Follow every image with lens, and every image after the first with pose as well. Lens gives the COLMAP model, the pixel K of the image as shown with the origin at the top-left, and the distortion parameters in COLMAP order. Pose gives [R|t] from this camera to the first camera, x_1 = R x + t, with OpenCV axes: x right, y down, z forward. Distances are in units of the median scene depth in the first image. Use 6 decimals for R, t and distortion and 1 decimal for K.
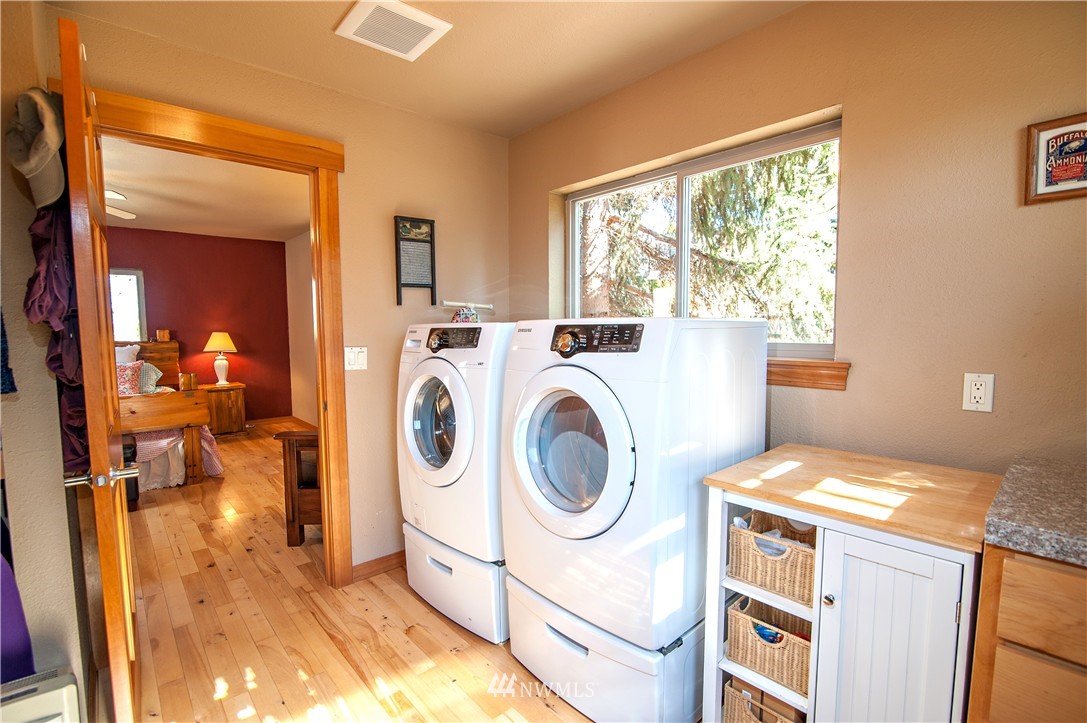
lens RADIAL K [[493.3, 0, 543.5], [0, 493.3, 361.5], [0, 0, 1]] dist [-0.025923, 0.000210]
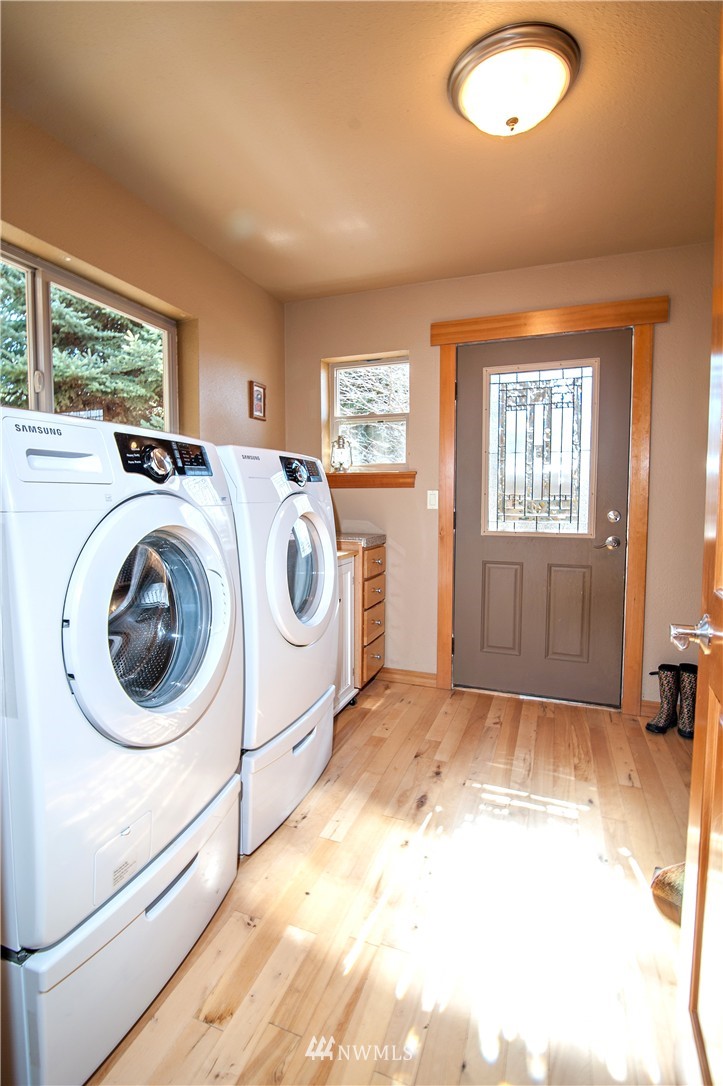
lens RADIAL K [[492.8, 0, 362.7], [0, 492.8, 524.9], [0, 0, 1]] dist [-0.025923, 0.000210]
pose [[-0.450127, -0.046801, 0.891737, -0.518310], [0.063890, 0.994378, 0.084438, -0.003152], [-0.890676, 0.094981, -0.444607, 0.696488]]
